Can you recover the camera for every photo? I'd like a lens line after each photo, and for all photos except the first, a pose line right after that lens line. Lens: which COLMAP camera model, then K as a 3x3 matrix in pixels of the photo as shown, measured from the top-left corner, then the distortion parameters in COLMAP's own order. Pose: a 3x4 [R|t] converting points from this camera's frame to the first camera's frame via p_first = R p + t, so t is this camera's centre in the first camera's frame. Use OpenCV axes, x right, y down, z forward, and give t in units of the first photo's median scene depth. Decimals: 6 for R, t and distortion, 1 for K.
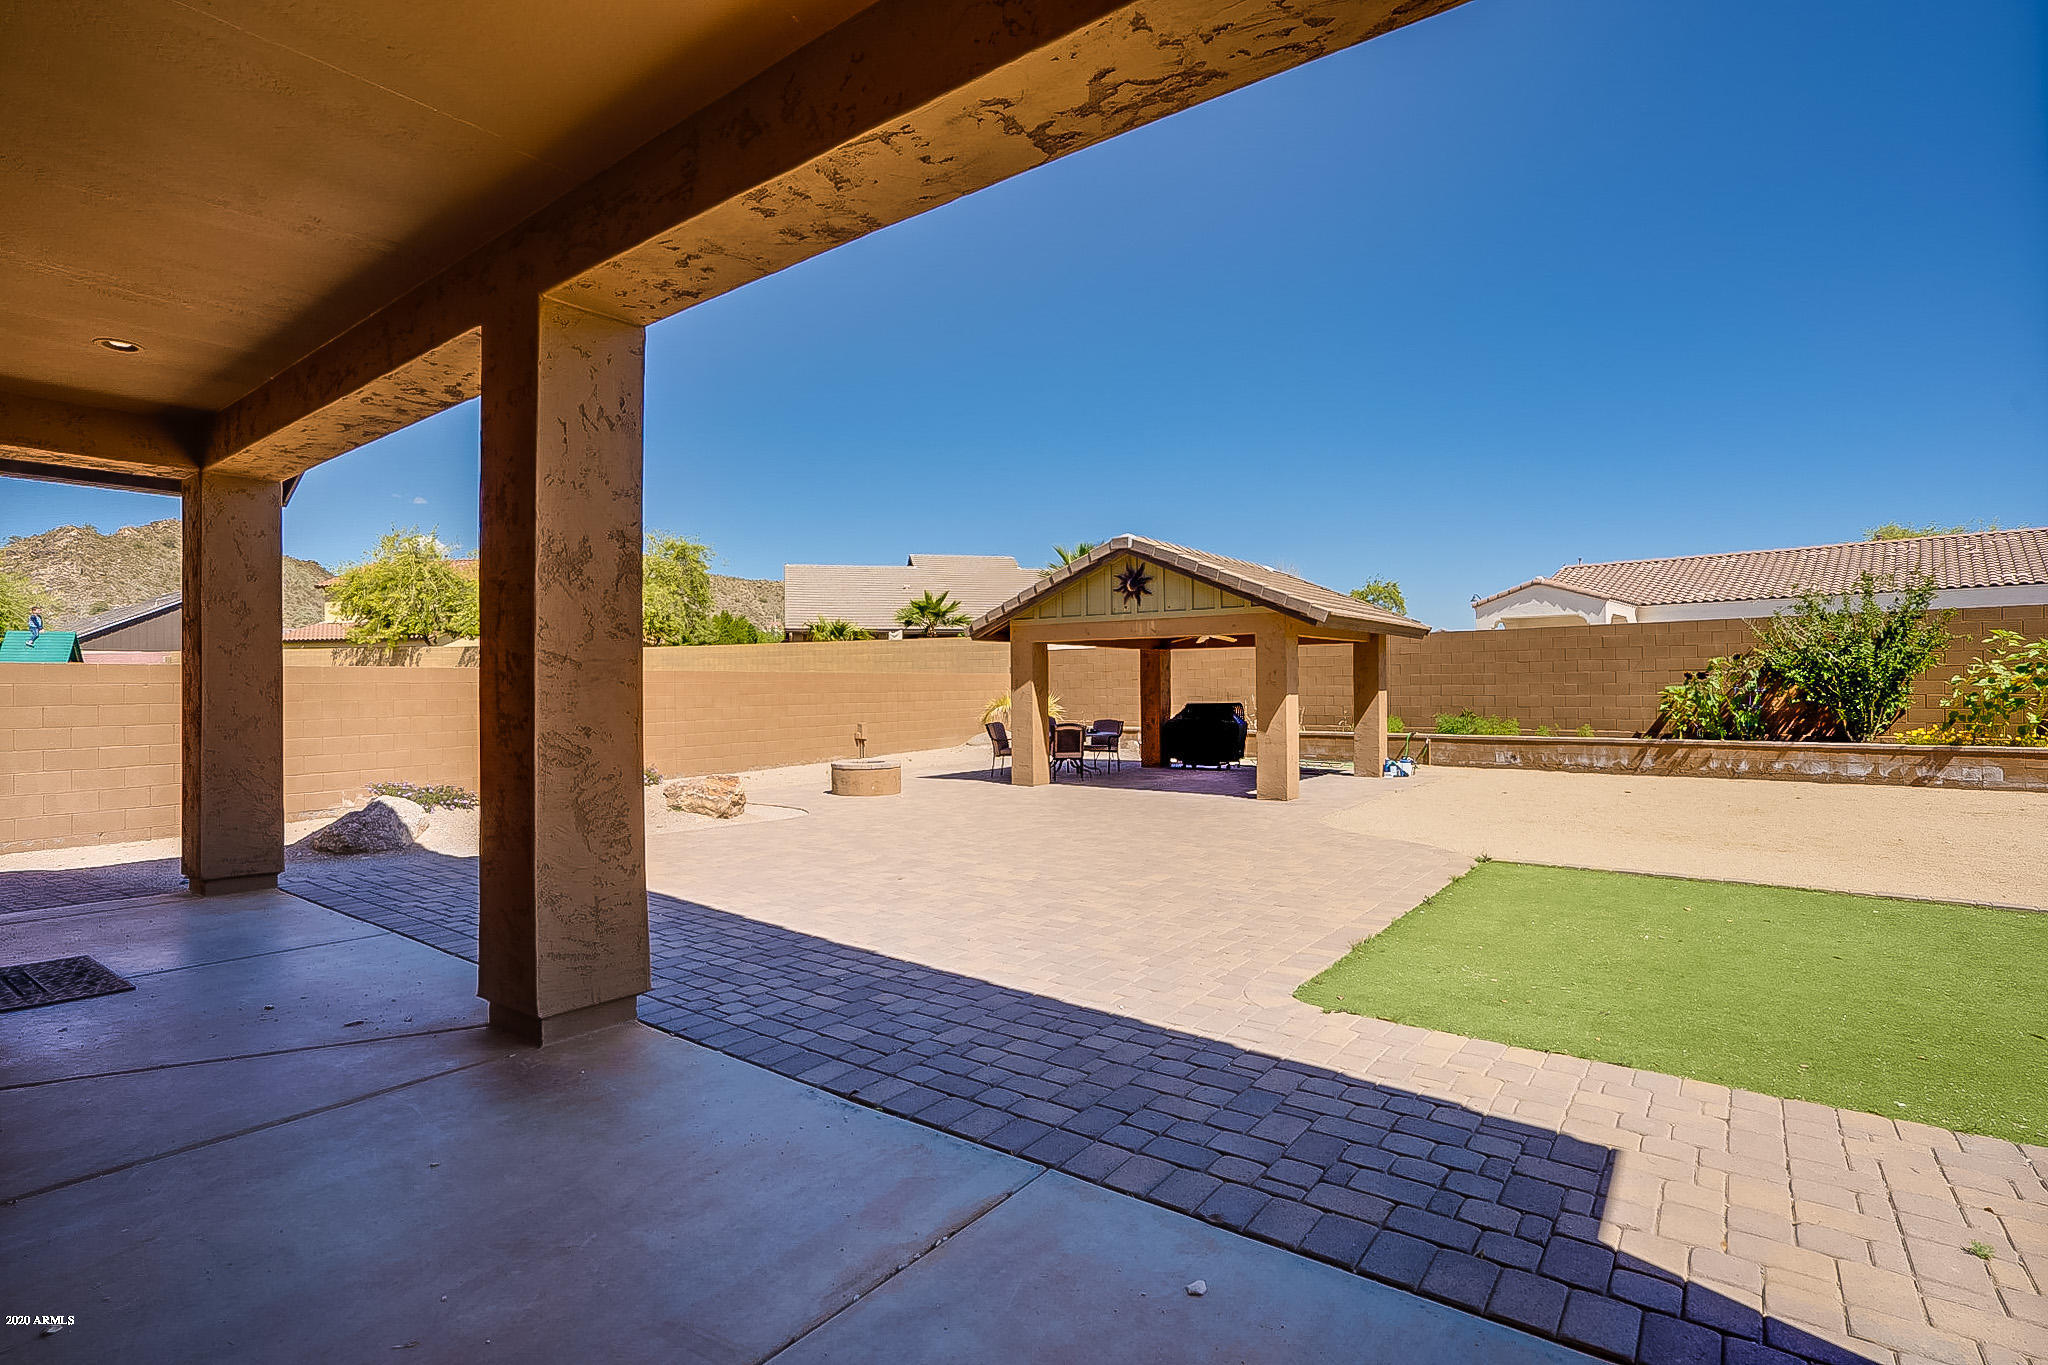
lens RADIAL K [[964.9, 0, 1024.0], [0, 964.9, 682.5], [0, 0, 1]] dist [-0.050696, 0.016442]
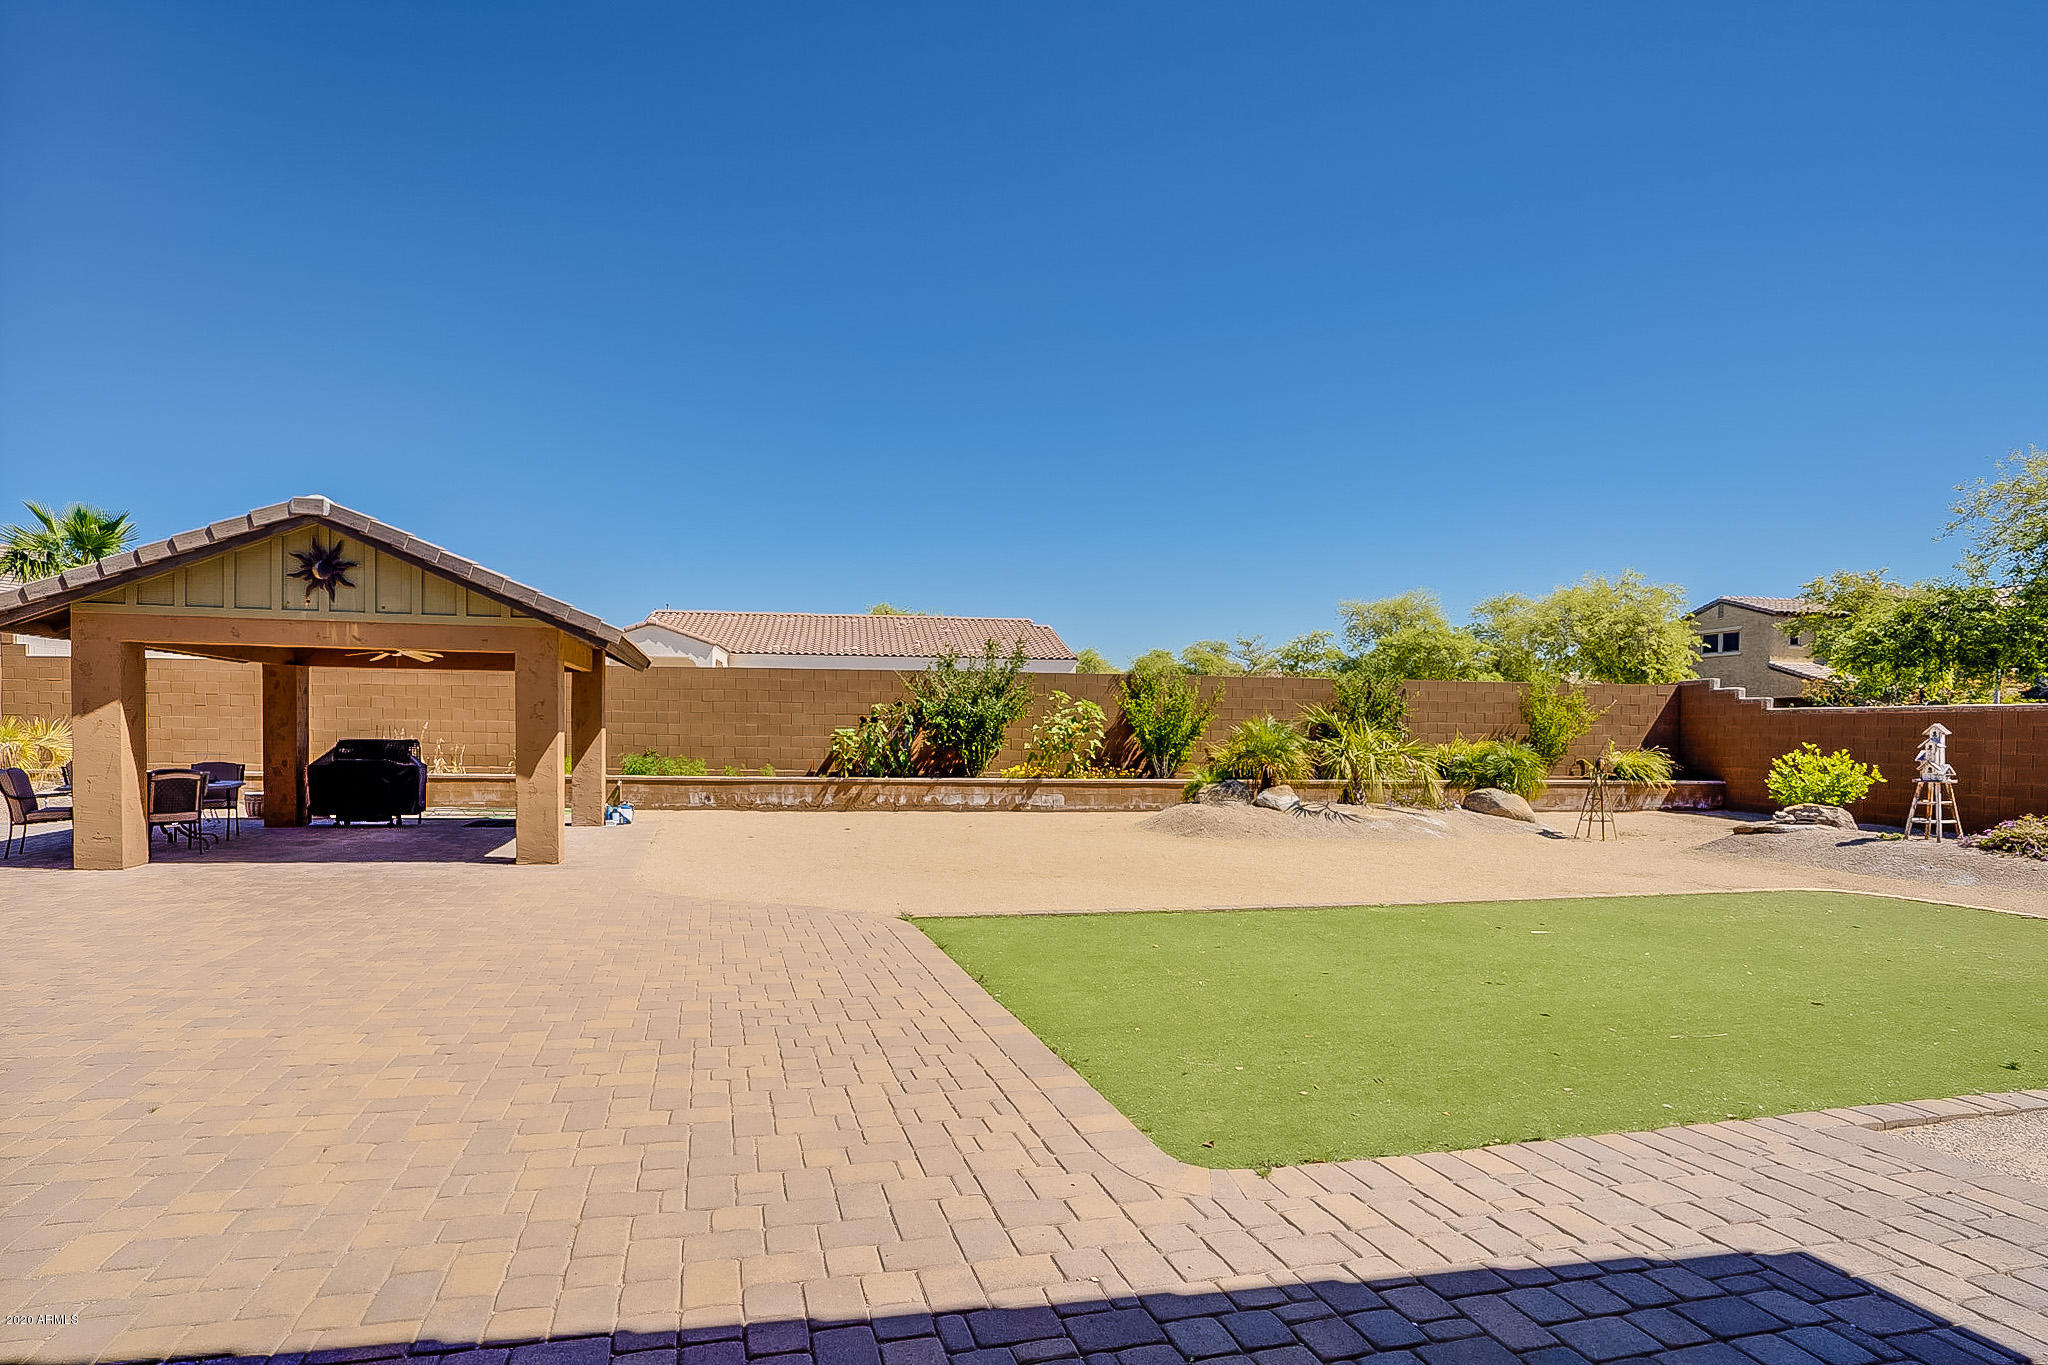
lens RADIAL K [[984.1, 0, 943.0], [0, 984.1, 723.1], [0, 0, 1]] dist [-0.050563, 0.017330]
pose [[0.655400, 0.021559, 0.754974, -0.106893], [-0.024707, 0.999670, -0.007098, 0.002905], [-0.754877, -0.014001, 0.655716, 0.182218]]
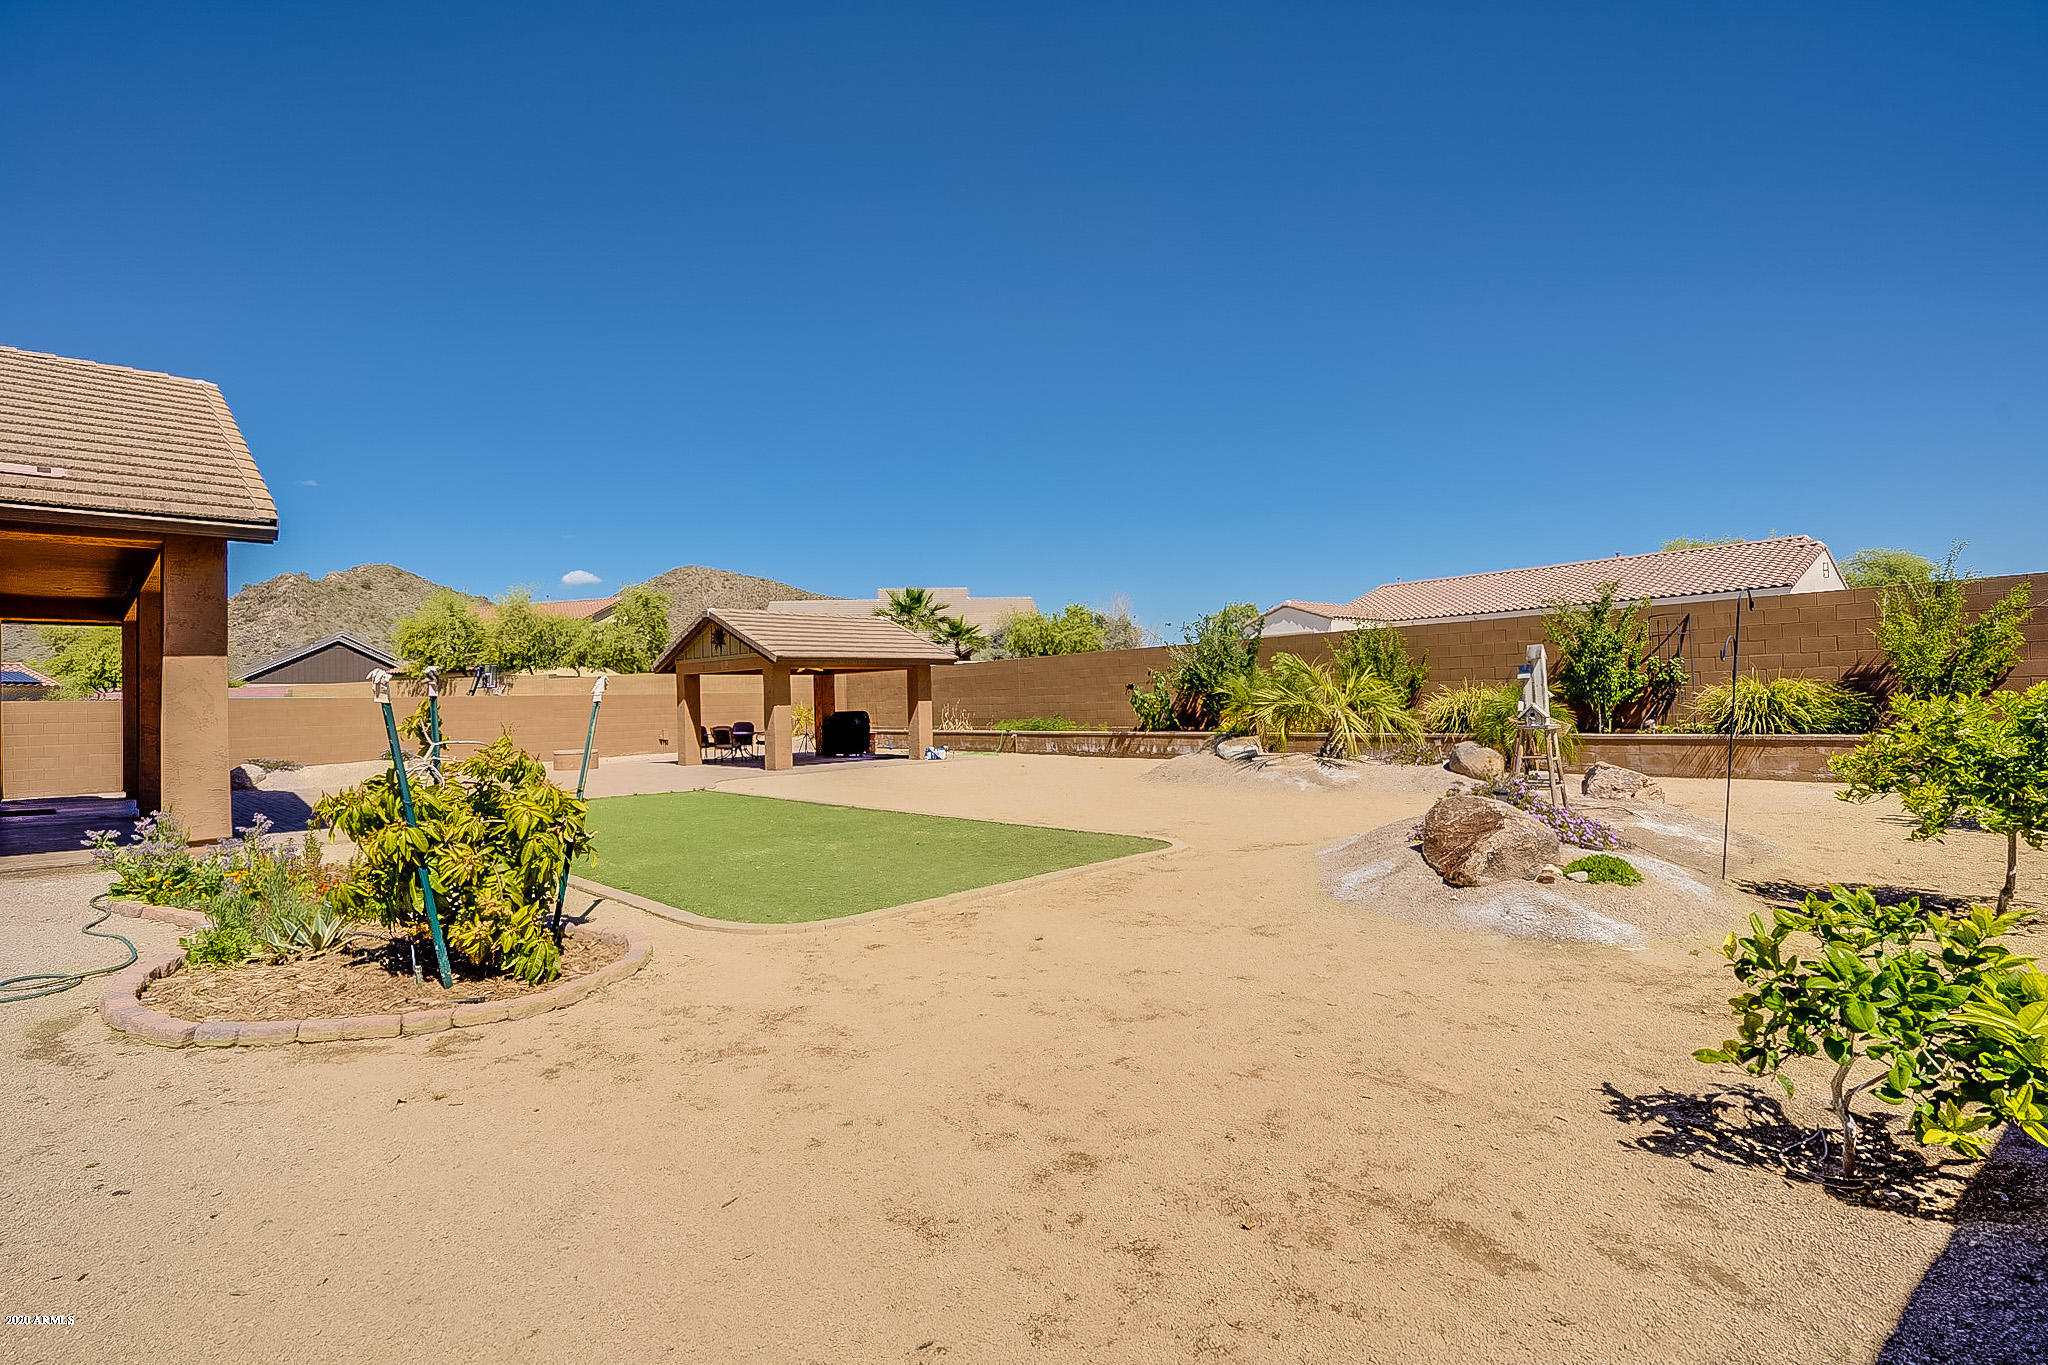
lens RADIAL K [[964.9, 0, 1024.0], [0, 964.9, 682.5], [0, 0, 1]] dist [-0.050696, 0.016442]
pose [[0.988107, -0.021086, -0.152318, 0.795783], [0.019048, 0.999709, -0.014828, 0.006650], [0.152586, 0.011750, 0.988220, -0.445987]]
